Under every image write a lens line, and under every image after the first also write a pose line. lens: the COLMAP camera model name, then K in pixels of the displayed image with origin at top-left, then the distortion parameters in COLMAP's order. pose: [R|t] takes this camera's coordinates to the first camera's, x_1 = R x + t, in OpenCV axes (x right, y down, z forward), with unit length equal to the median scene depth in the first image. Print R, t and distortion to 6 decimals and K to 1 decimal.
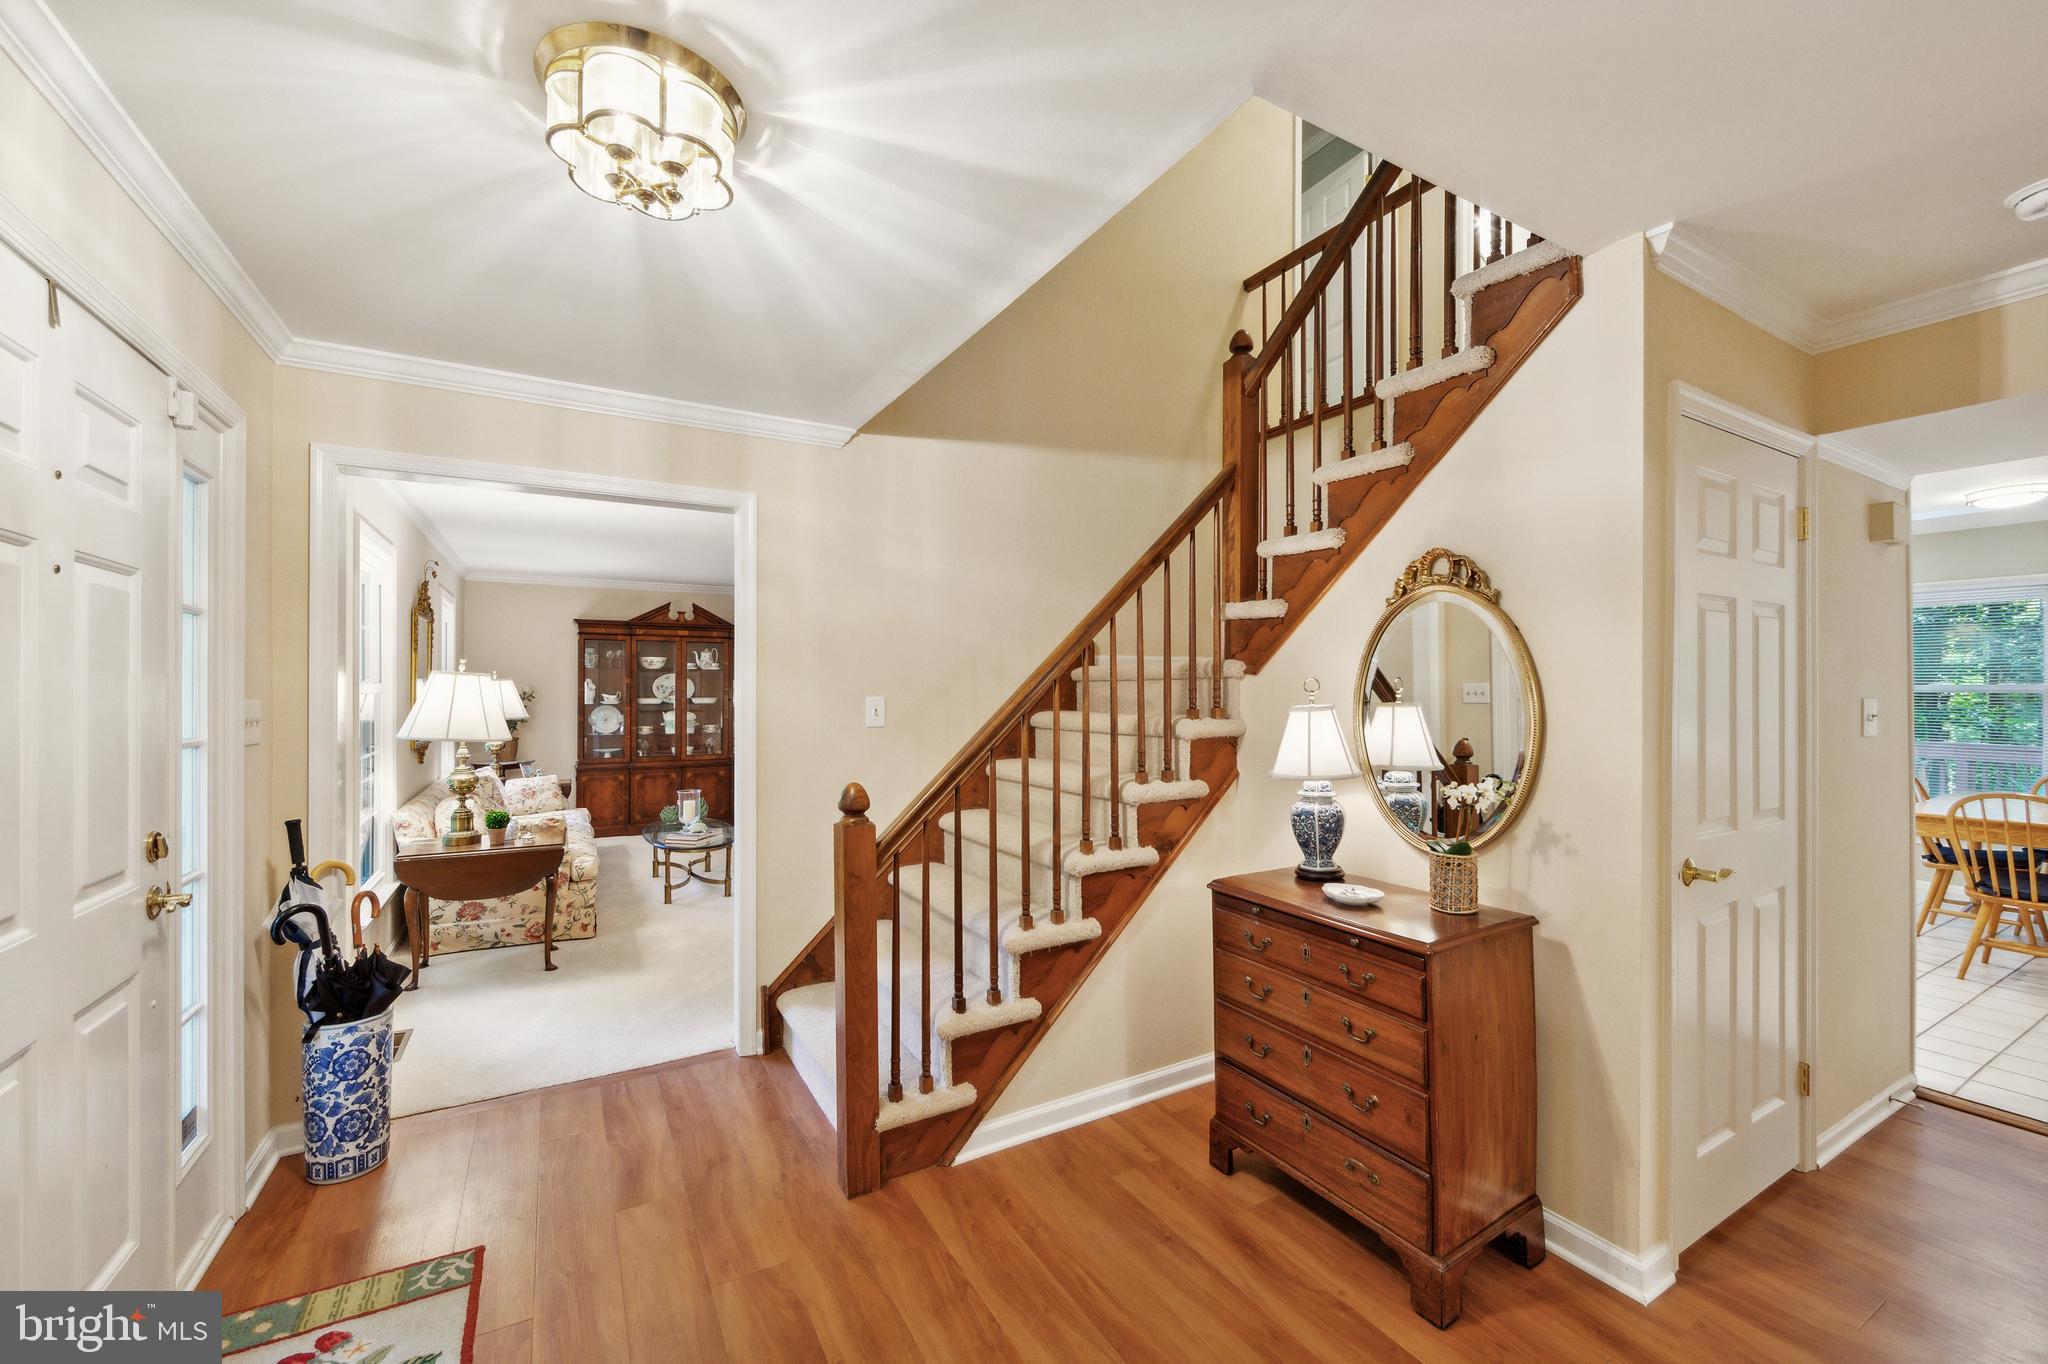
lens RADIAL K [[817.3, 0, 1025.1], [0, 817.3, 688.9], [0, 0, 1]] dist [-0.003354, -0.000442]
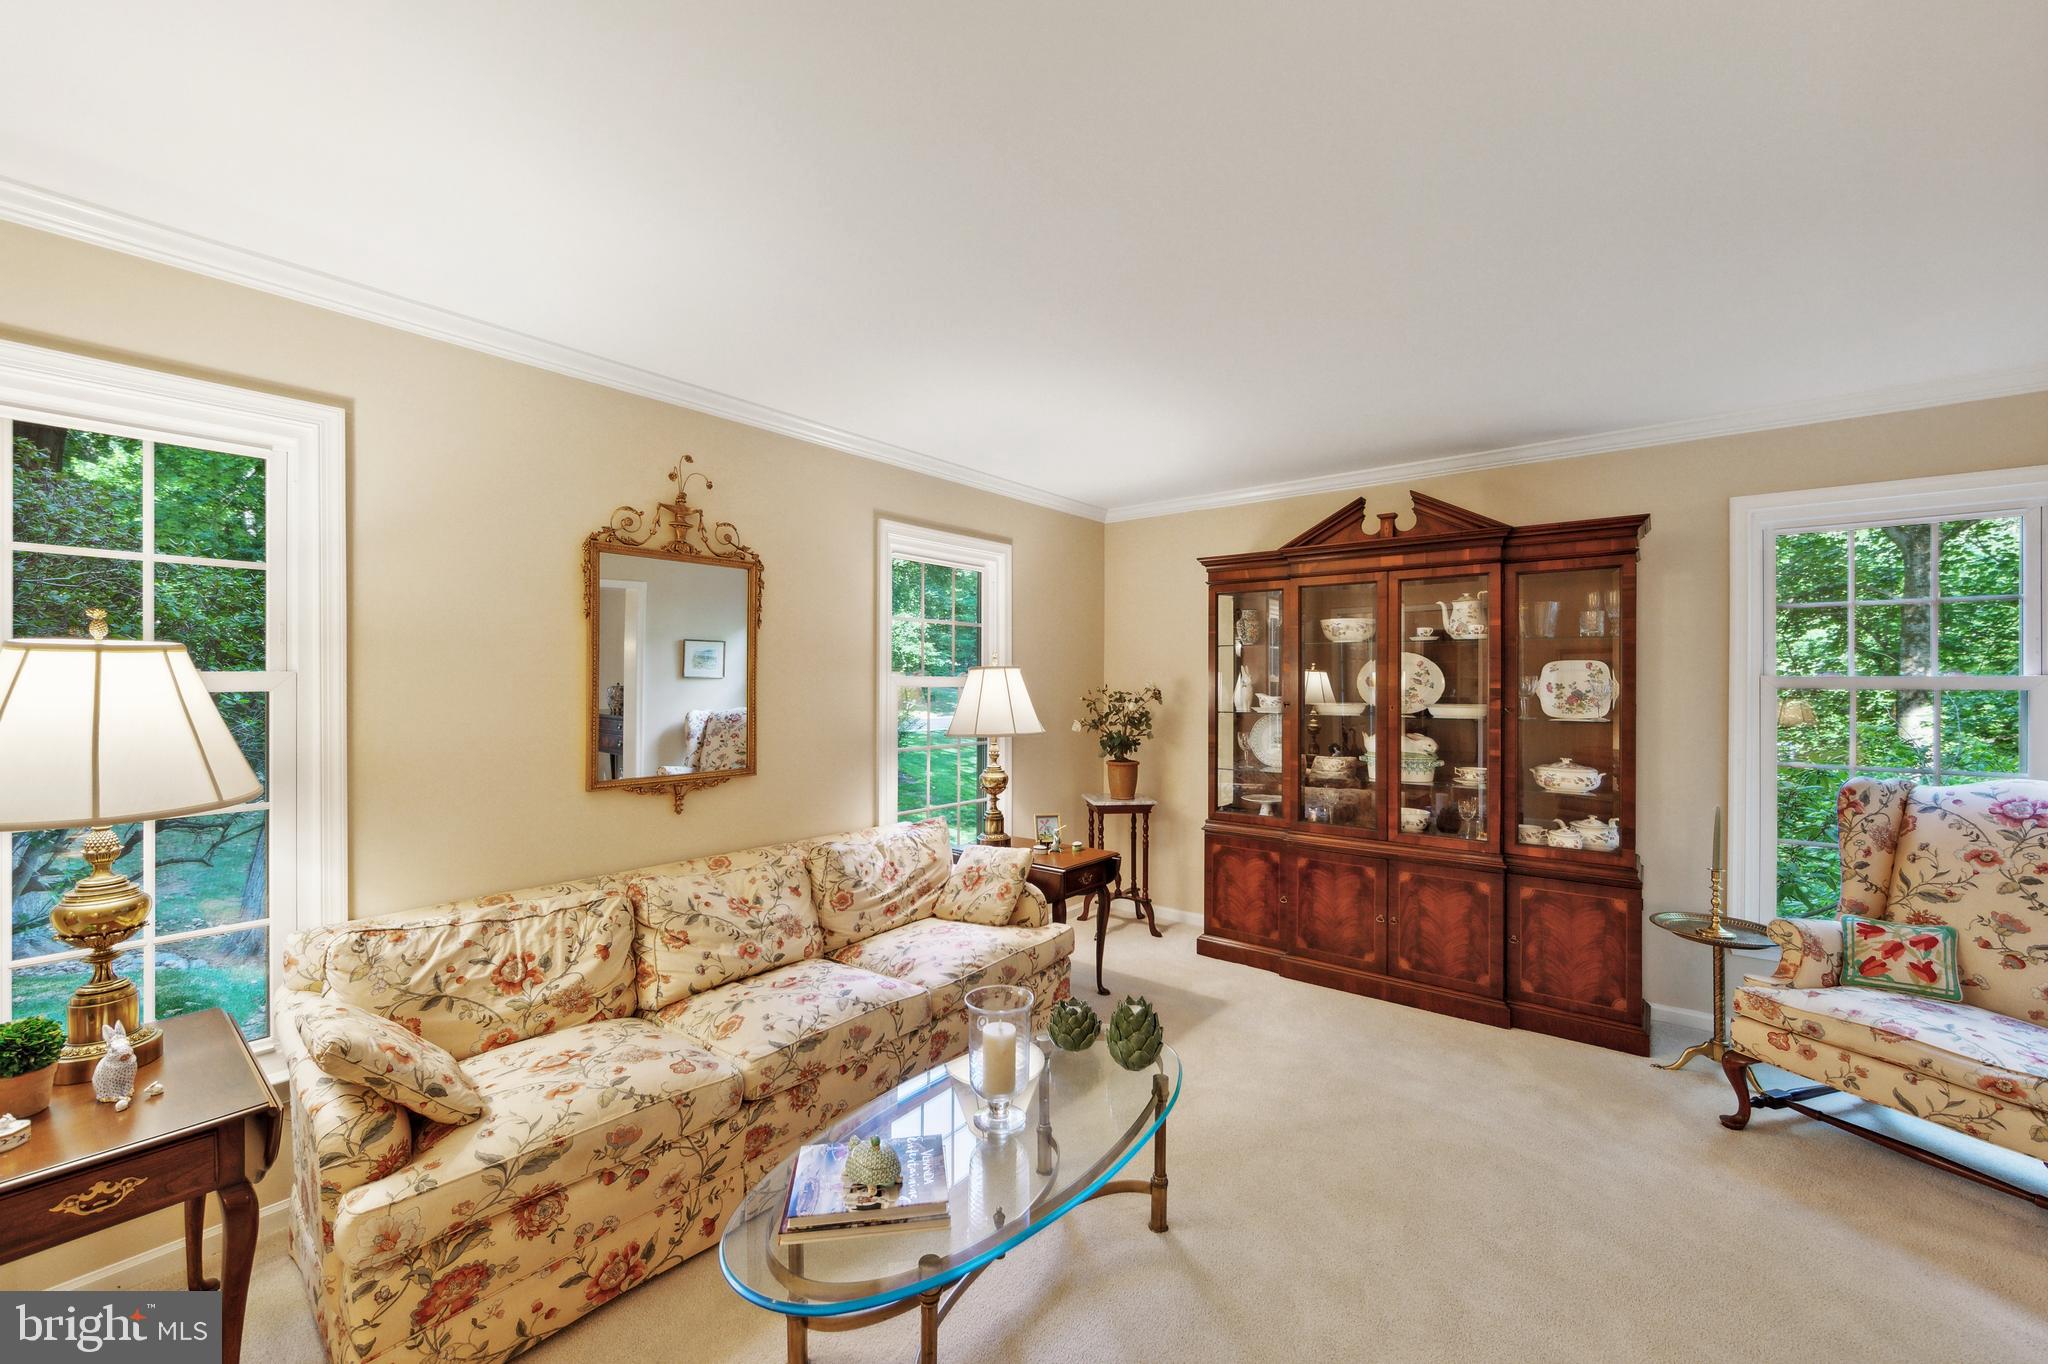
lens RADIAL K [[810.2, 0, 1030.1], [0, 810.2, 680.9], [0, 0, 1]] dist [-0.000336, -0.000168]
pose [[0.368882, 0.000288, -0.929476, -0.077869], [-0.002855, 0.999996, -0.000823, -0.001218], [0.929472, 0.002957, 0.368881, 0.664859]]
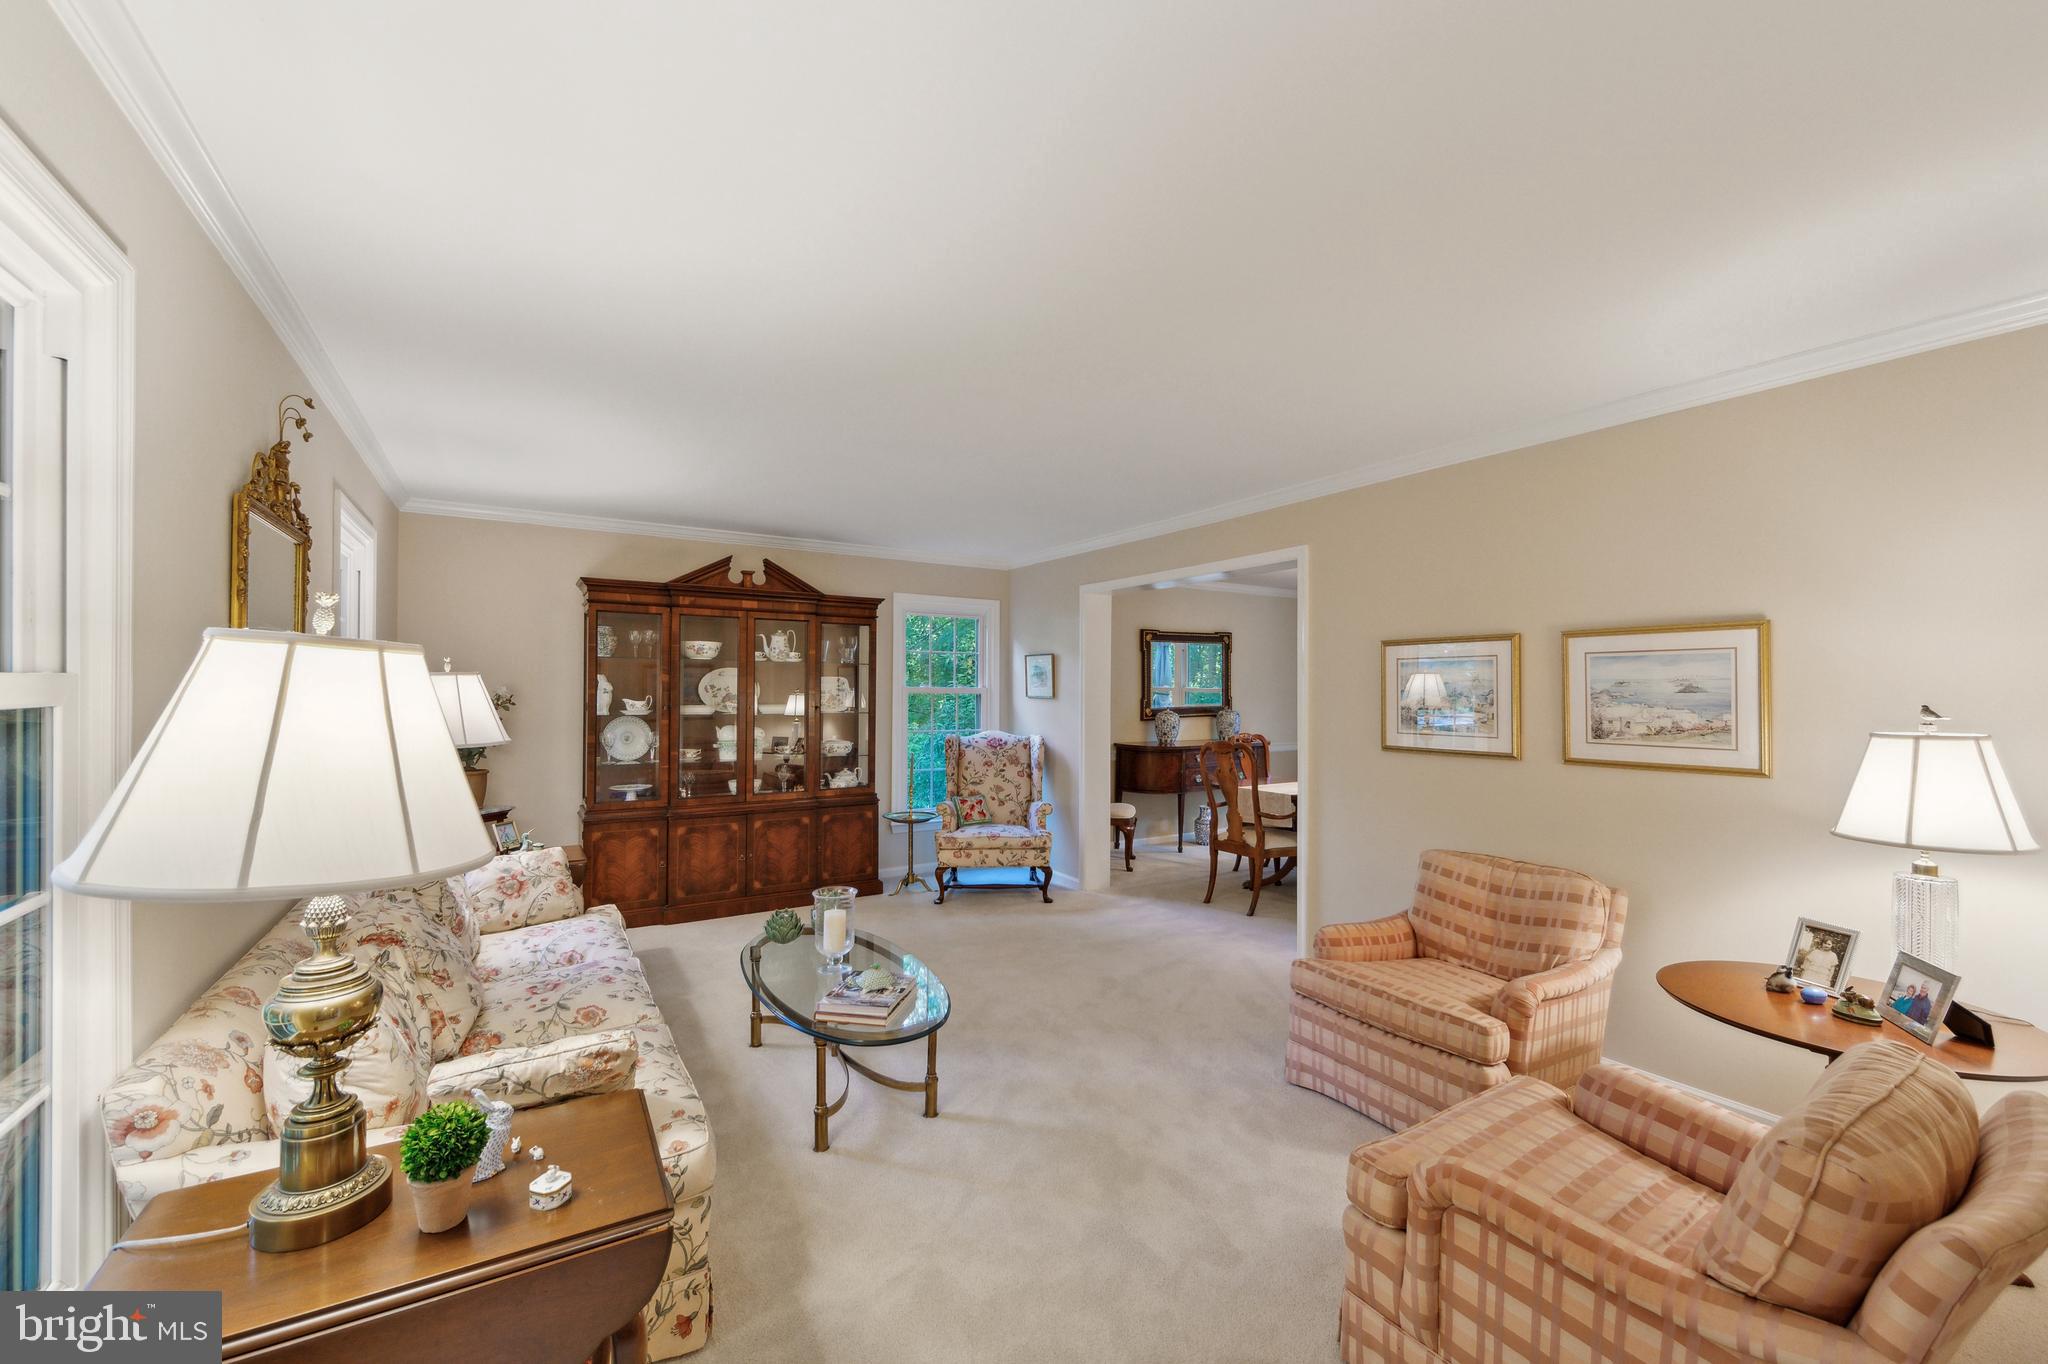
lens RADIAL K [[812.3, 0, 1022.0], [0, 812.3, 693.8], [0, 0, 1]] dist [-0.000828, -0.000084]
pose [[0.999332, 0.005820, 0.036082, -0.233319], [-0.005932, 0.999978, 0.003001, -0.001354], [-0.036063, -0.003213, 0.999344, 0.362656]]
